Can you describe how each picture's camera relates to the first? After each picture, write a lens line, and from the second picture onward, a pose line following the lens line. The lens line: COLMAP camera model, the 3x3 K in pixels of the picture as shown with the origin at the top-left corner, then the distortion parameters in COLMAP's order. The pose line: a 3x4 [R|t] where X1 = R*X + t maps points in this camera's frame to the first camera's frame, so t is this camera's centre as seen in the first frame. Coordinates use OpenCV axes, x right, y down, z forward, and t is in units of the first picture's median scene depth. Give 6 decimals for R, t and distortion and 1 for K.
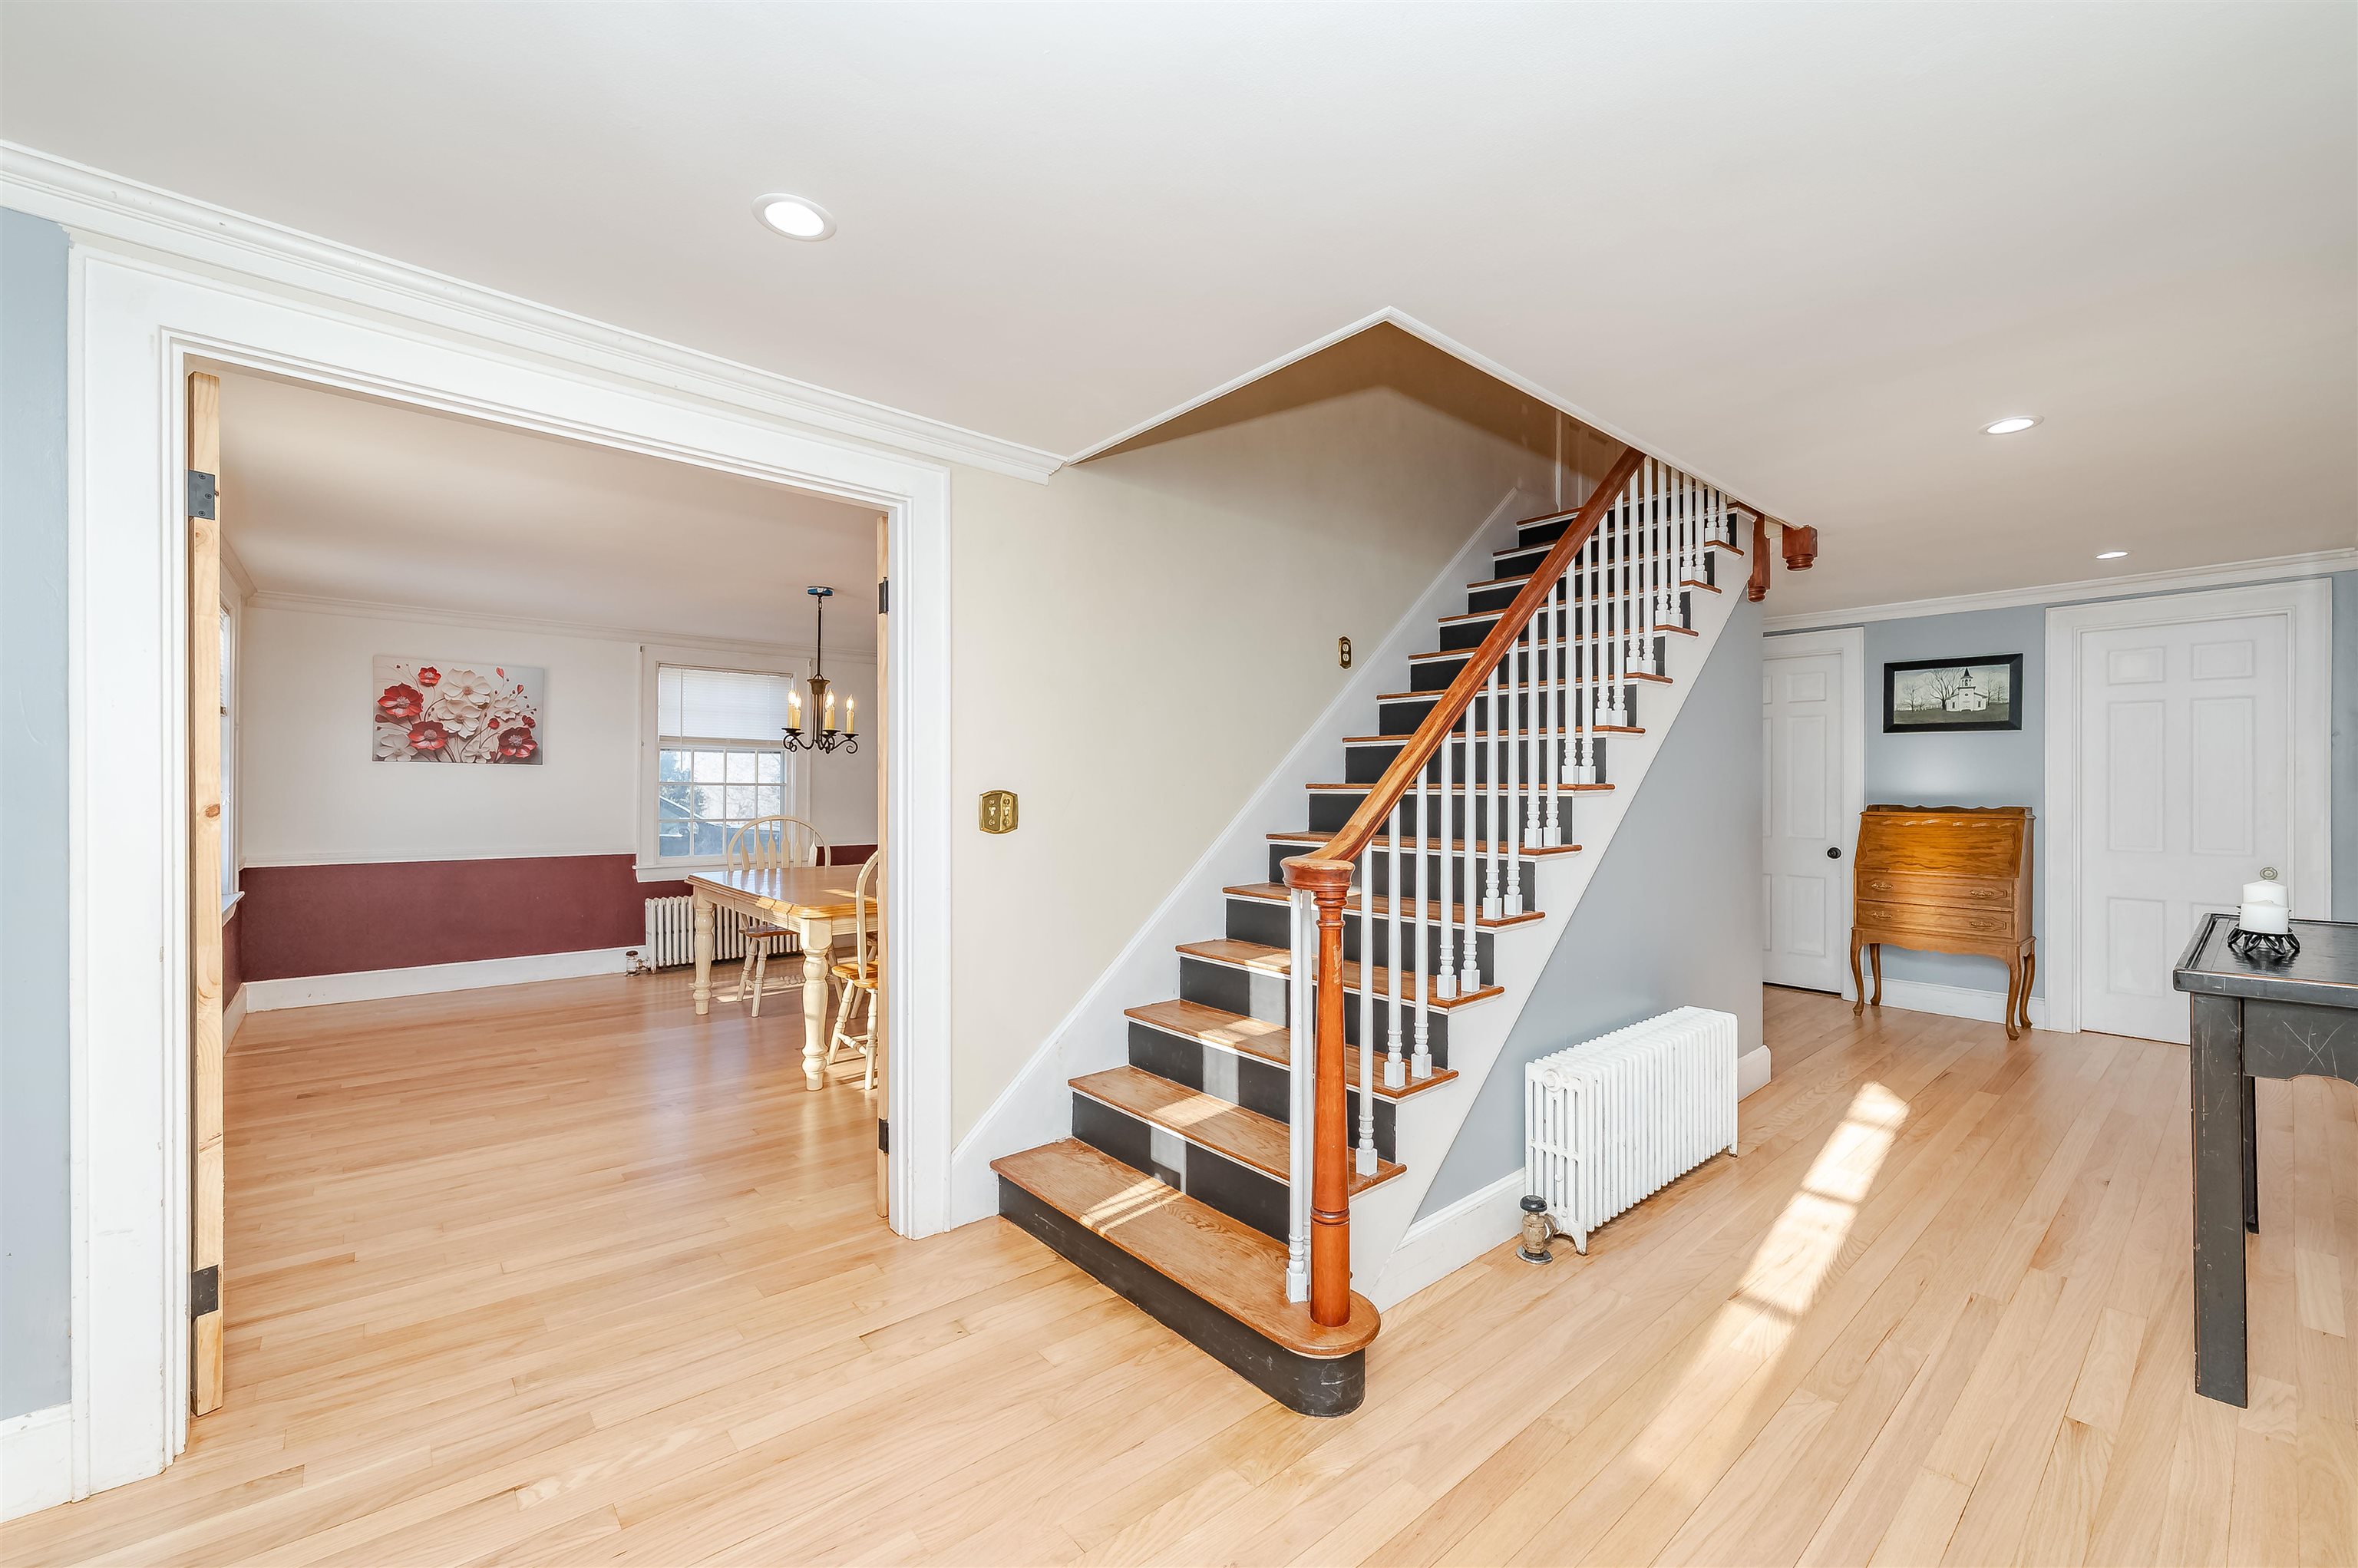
lens RADIAL K [[939.8, 0, 1180.2], [0, 939.8, 785.5], [0, 0, 1]] dist [-0.002166, 0.000912]
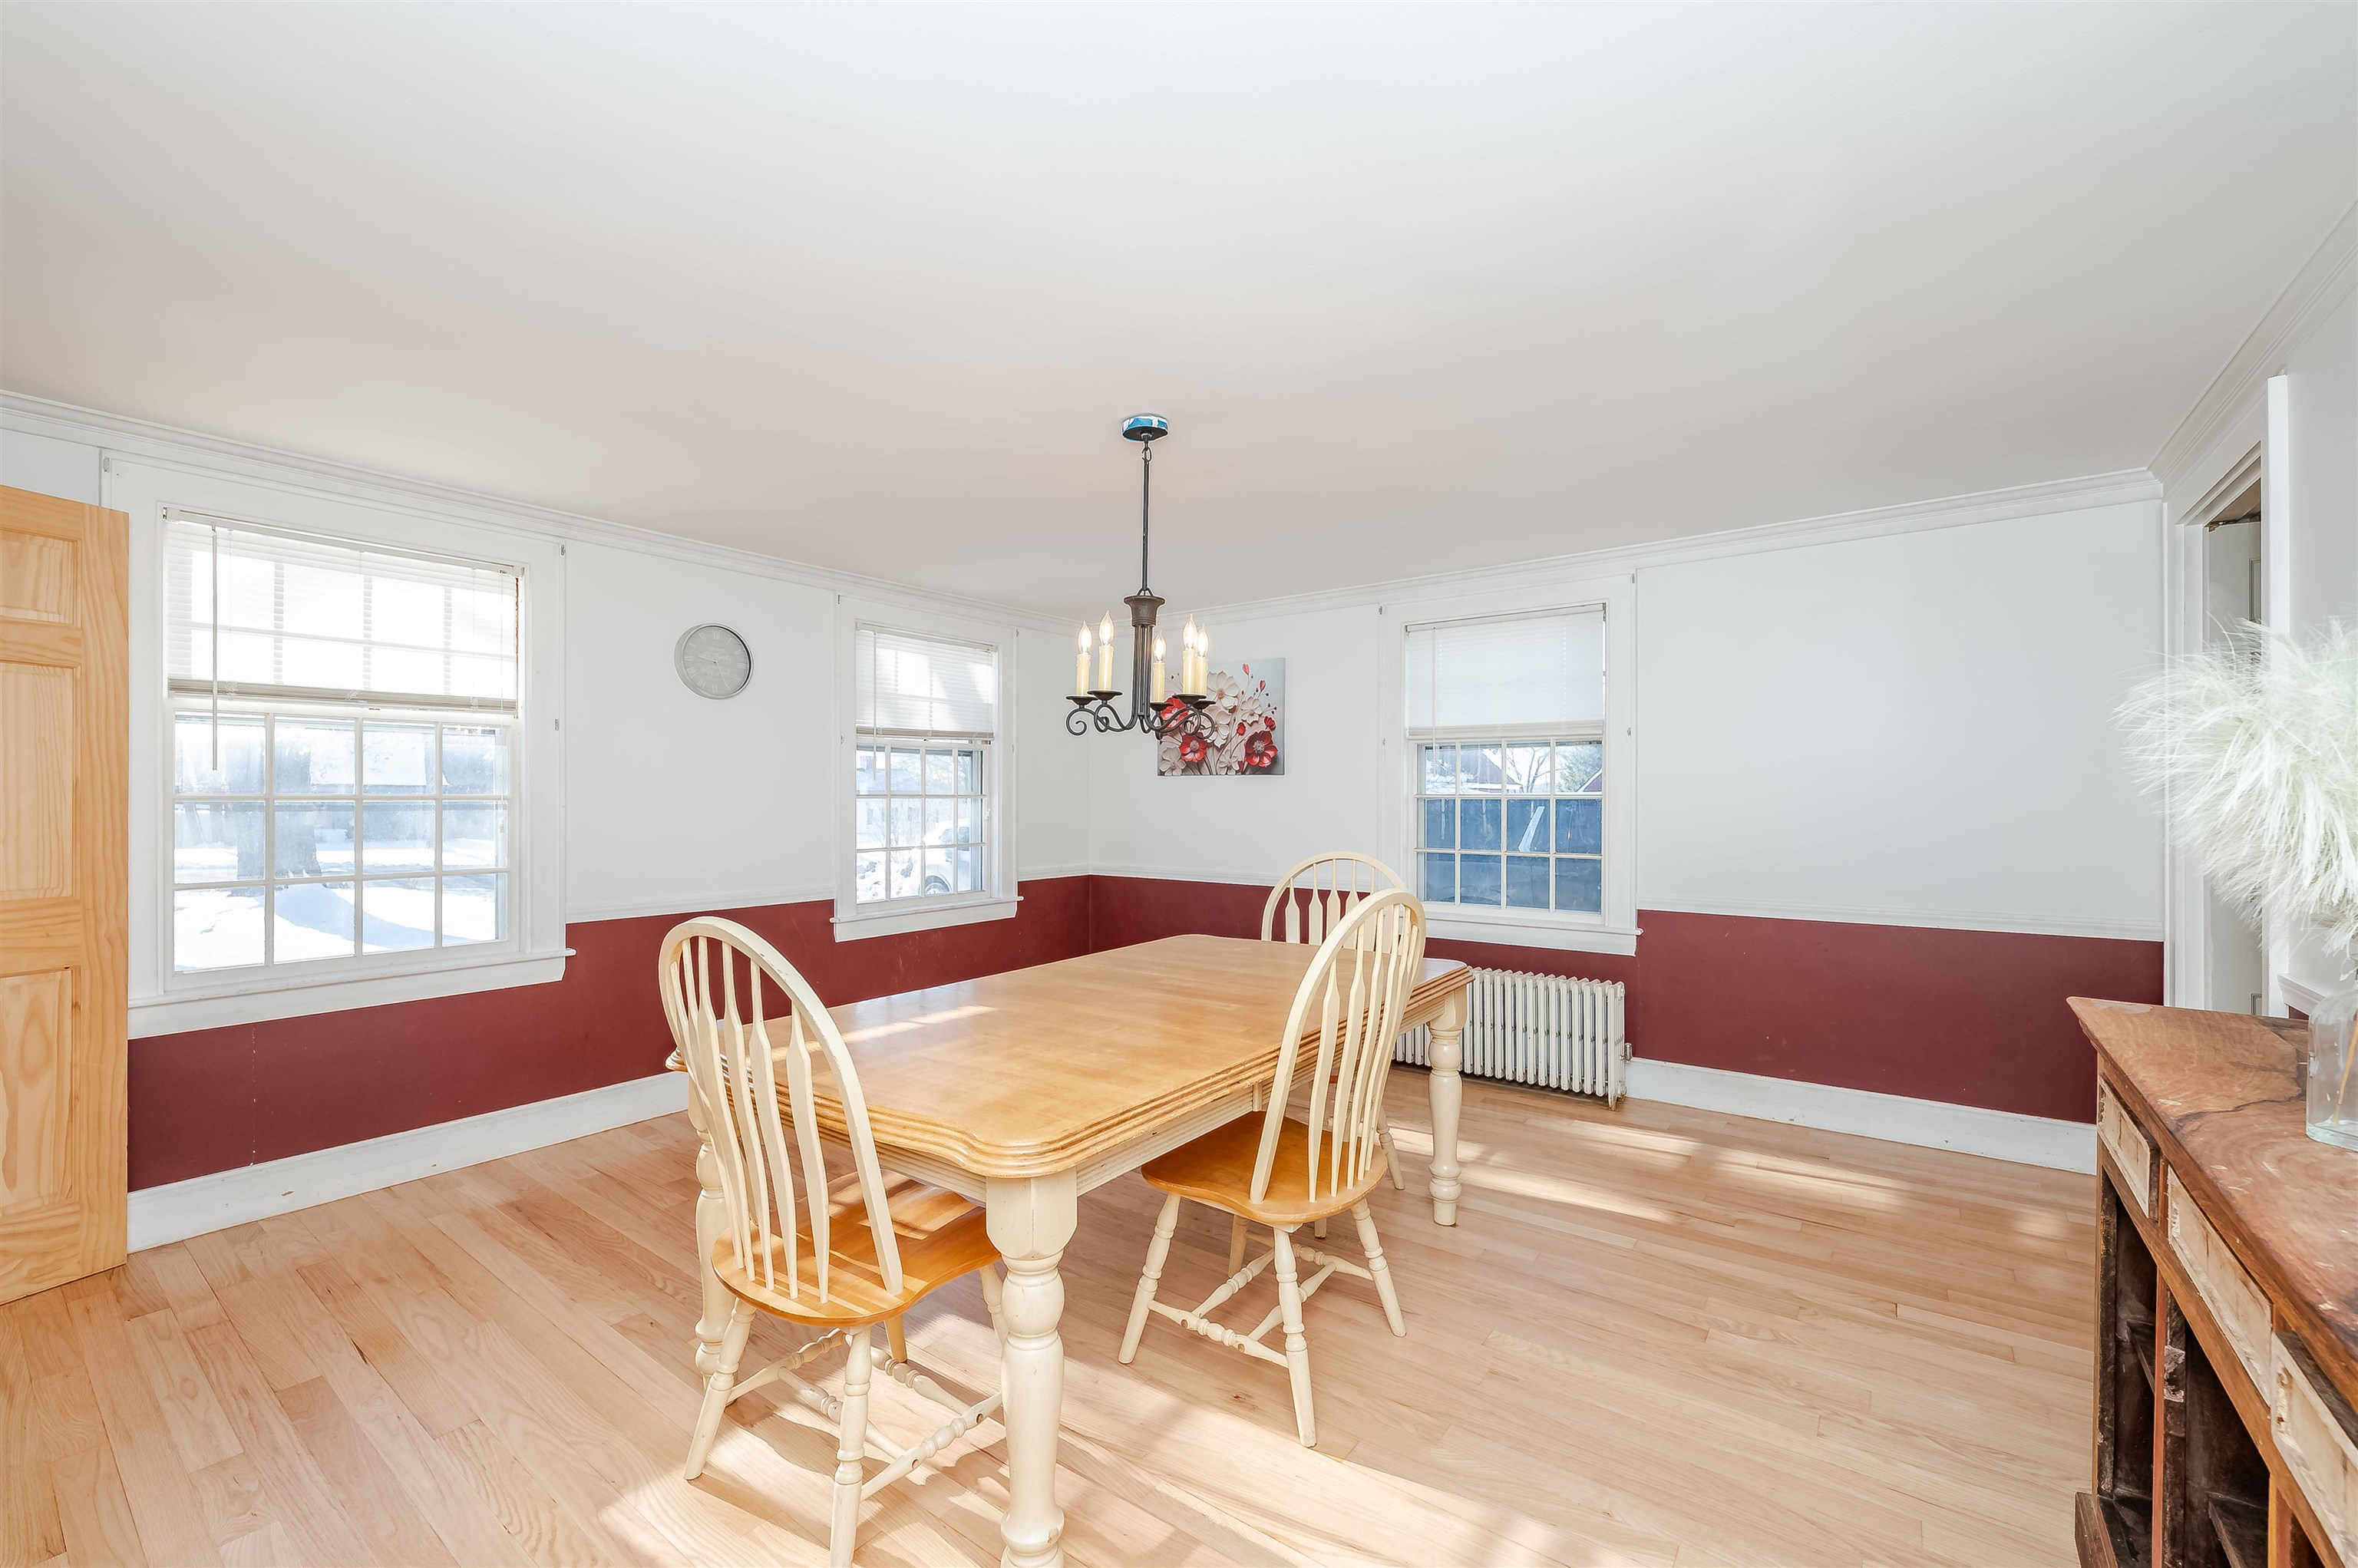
lens RADIAL K [[939.8, 0, 1184.3], [0, 939.8, 793.8], [0, 0, 1]] dist [-0.002166, 0.000912]
pose [[0.226512, -0.007190, -0.973982, 0.104852], [0.002453, 0.999974, -0.006812, -0.000097], [0.974005, -0.000846, 0.226524, 0.757084]]
